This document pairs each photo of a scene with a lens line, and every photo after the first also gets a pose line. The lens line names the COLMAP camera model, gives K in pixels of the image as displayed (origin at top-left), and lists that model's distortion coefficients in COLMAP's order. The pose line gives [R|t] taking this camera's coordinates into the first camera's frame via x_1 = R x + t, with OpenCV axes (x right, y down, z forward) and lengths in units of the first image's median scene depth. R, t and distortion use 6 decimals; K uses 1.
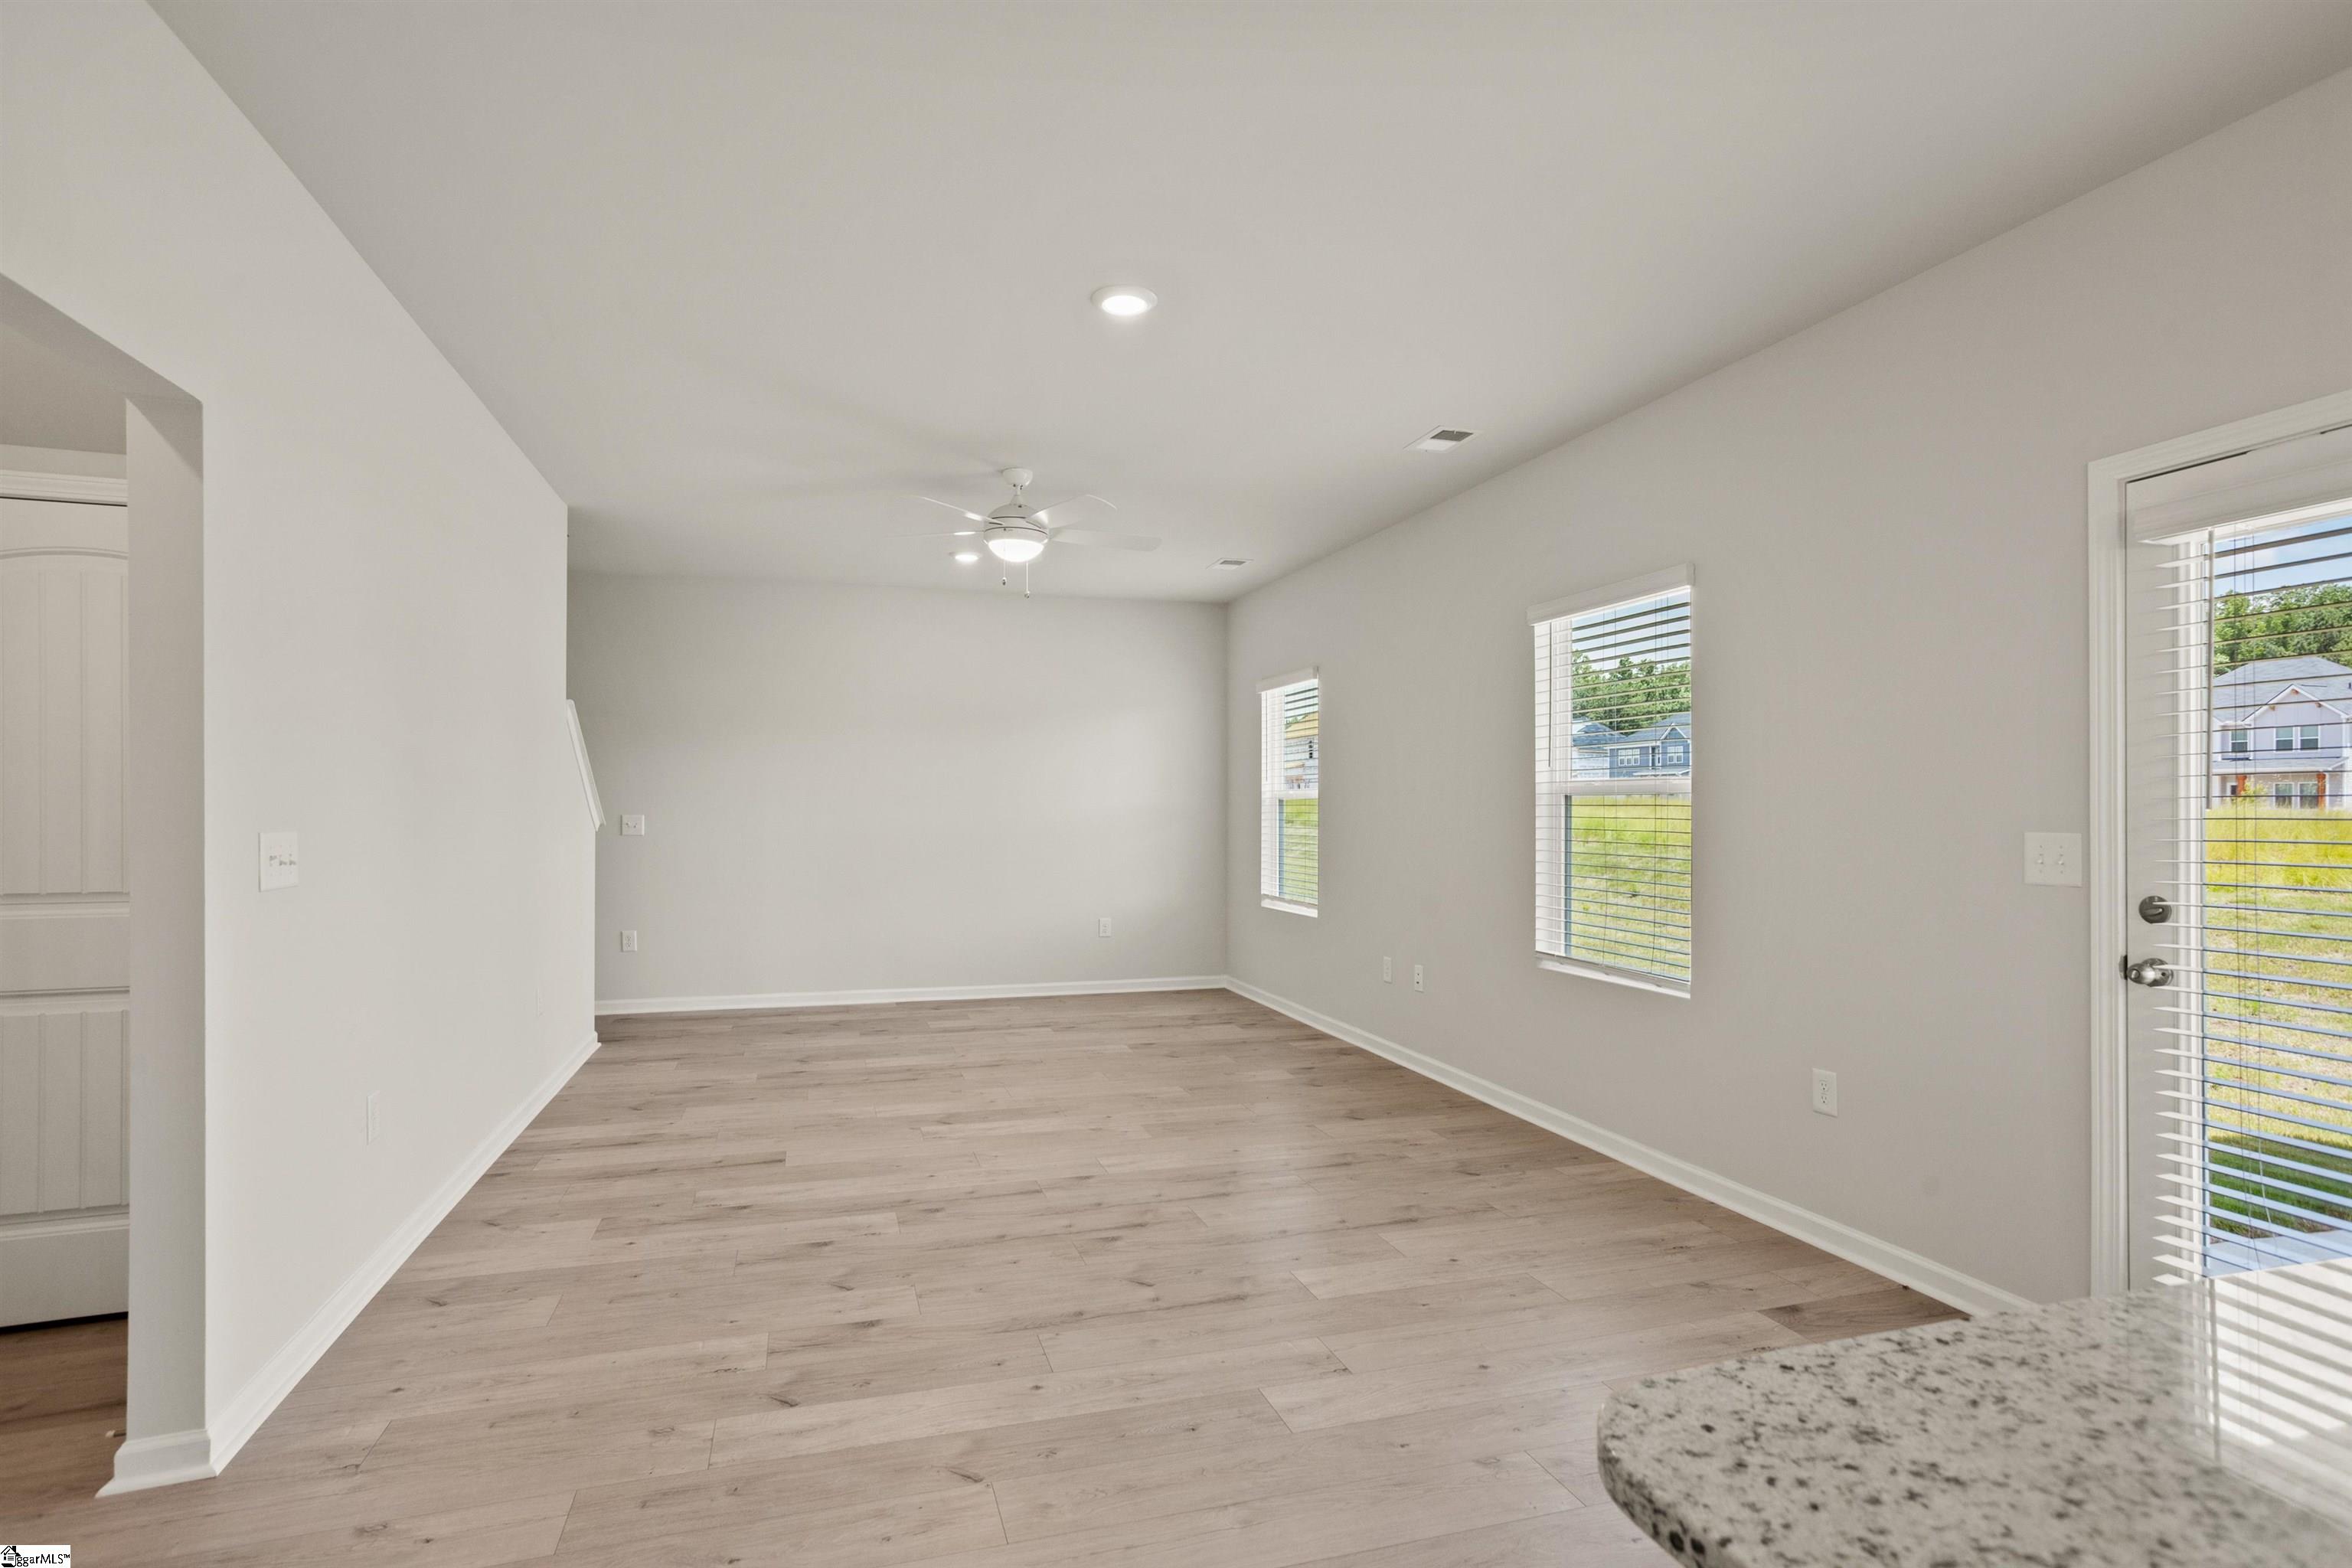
lens RADIAL K [[1134.2, 0, 1158.1], [0, 1134.2, 783.7], [0, 0, 1]] dist [-0.038088, 0.026417]
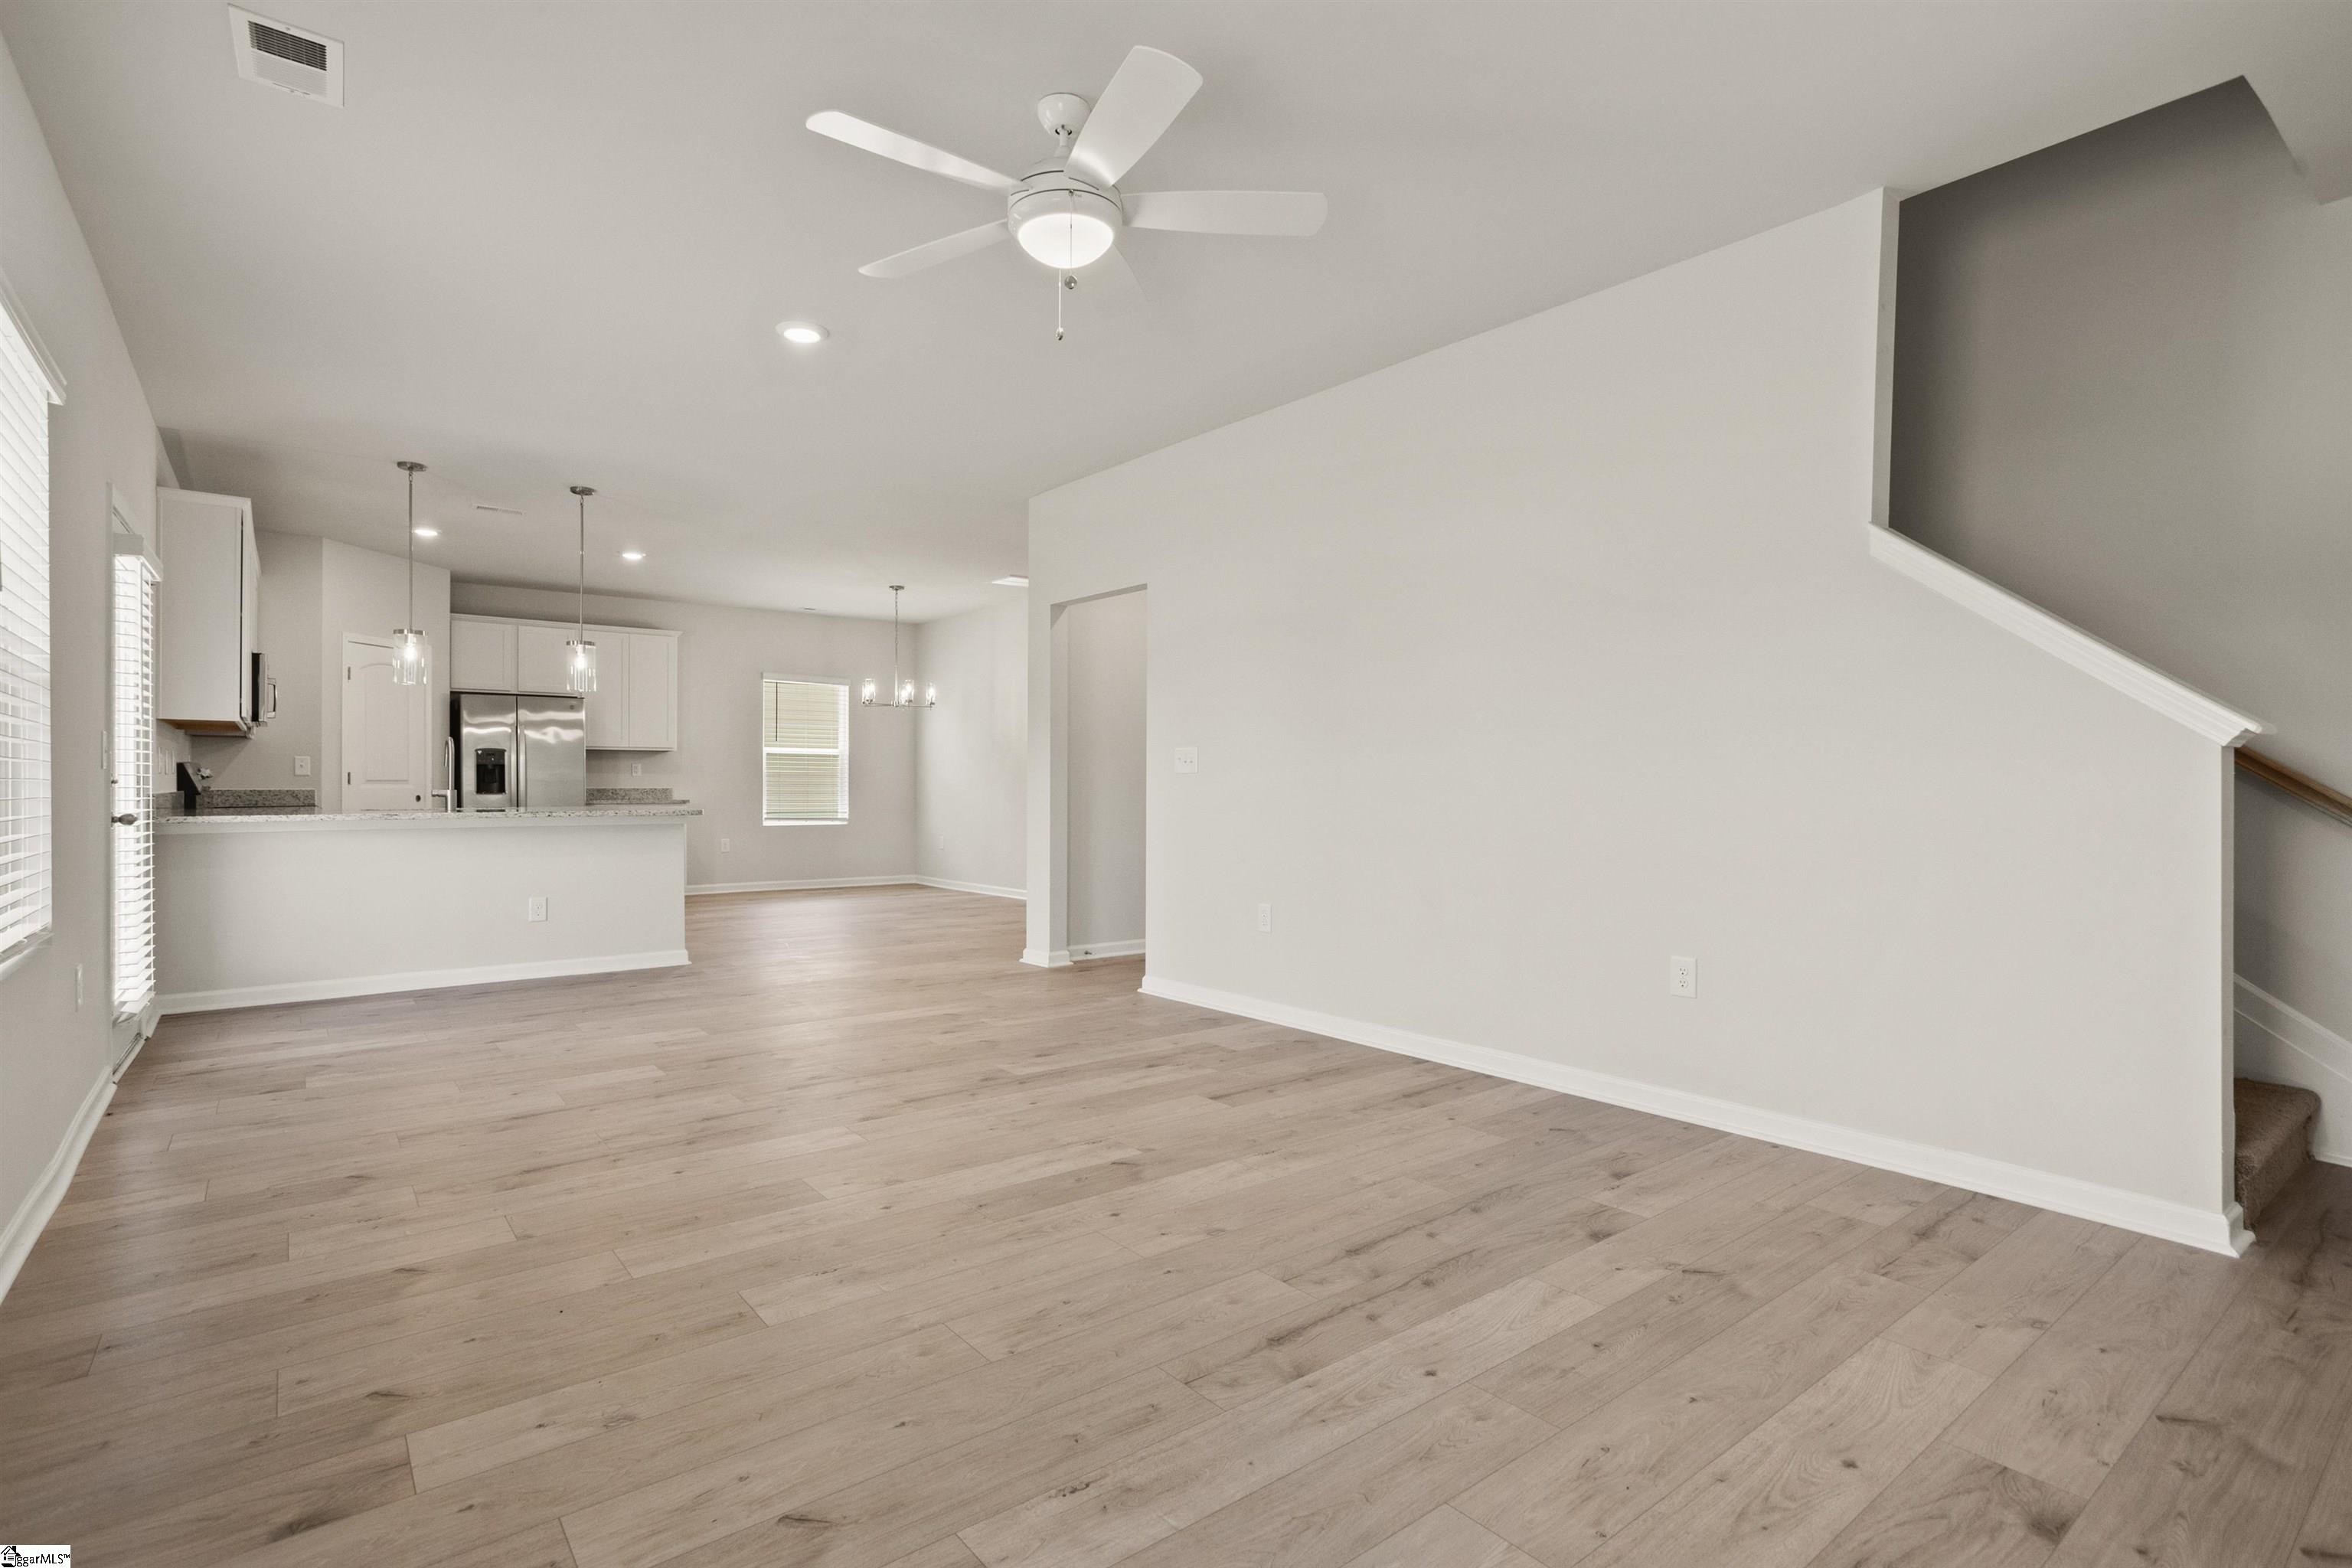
lens RADIAL K [[1134.2, 0, 1158.1], [0, 1134.2, 783.7], [0, 0, 1]] dist [-0.038088, 0.026417]
pose [[-0.931387, -0.001200, -0.364029, 0.042786], [0.005718, 0.999823, -0.017927, 0.085486], [0.363986, -0.018778, -0.931215, 1.718020]]
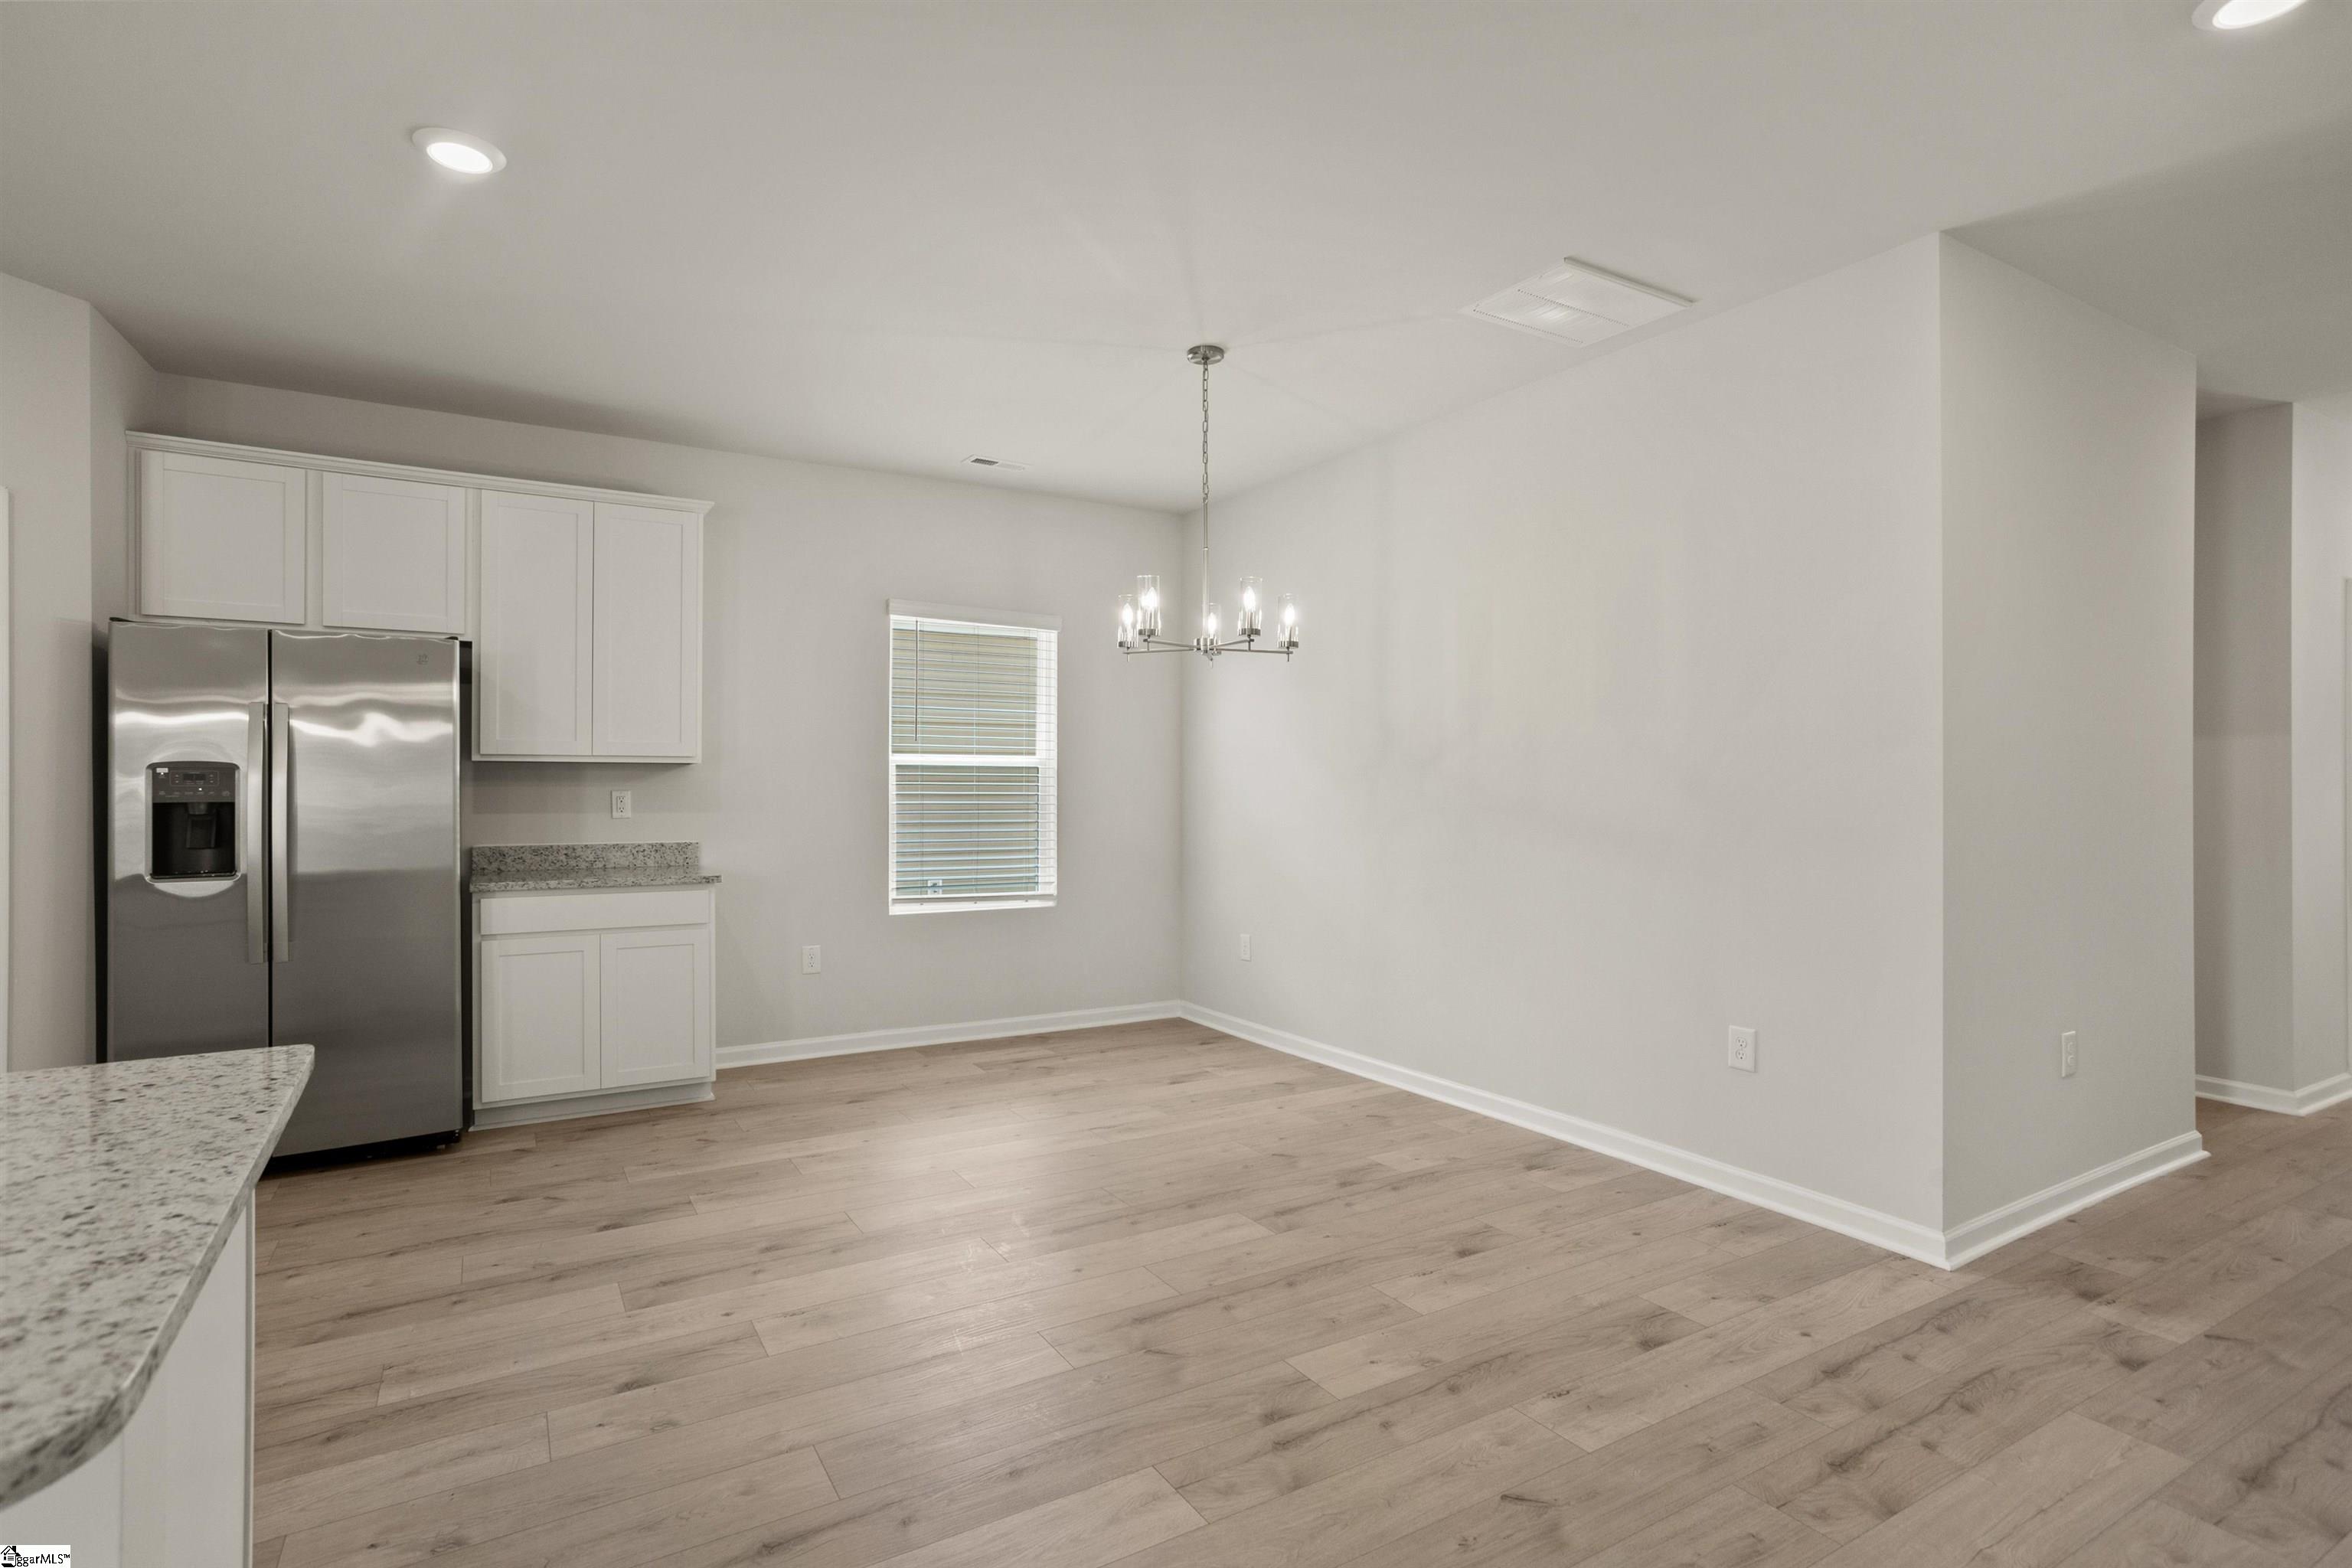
lens RADIAL K [[1132.5, 0, 1166.5], [0, 1132.5, 787.0], [0, 0, 1]] dist [-0.034881, 0.023113]
pose [[-0.972280, -0.000271, -0.233818, 0.029155], [0.004312, 0.999808, -0.019091, 0.075925], [0.233778, -0.019570, -0.972093, 1.531910]]
